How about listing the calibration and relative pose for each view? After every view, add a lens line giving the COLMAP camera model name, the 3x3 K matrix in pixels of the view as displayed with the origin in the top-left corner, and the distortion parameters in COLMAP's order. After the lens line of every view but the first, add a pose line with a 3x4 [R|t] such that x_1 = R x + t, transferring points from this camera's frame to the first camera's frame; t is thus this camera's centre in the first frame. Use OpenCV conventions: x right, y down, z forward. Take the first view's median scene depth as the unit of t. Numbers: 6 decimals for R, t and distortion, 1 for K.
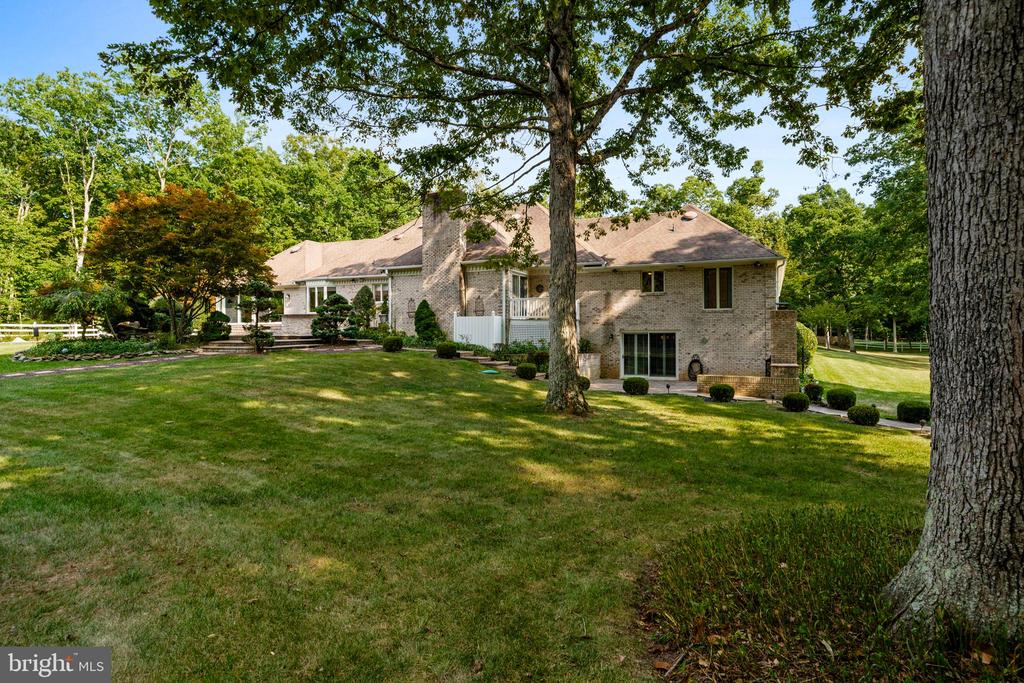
lens RADIAL K [[541.3, 0, 515.4], [0, 541.3, 338.5], [0, 0, 1]] dist [0.000936, -0.000424]
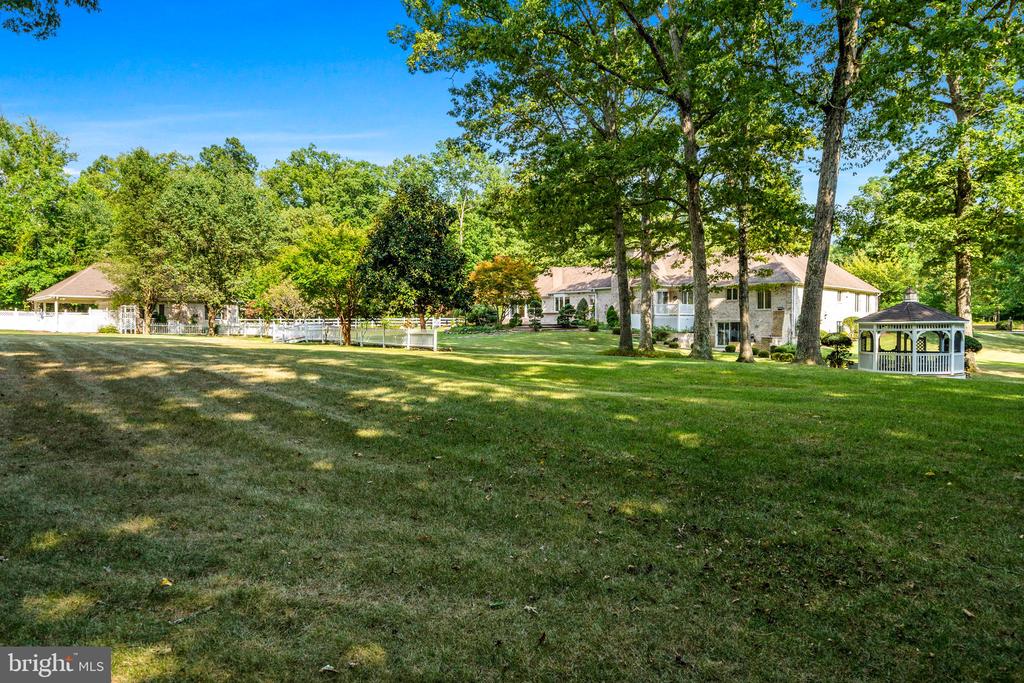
lens RADIAL K [[650.6, 0, 512.3], [0, 650.6, 339.2], [0, 0, 1]] dist [-0.000740, -0.000027]
pose [[0.912880, 0.007378, -0.408162, 0.442619], [-0.000715, 0.999864, 0.016474, 0.011585], [0.408228, -0.014746, 0.912761, -1.231897]]
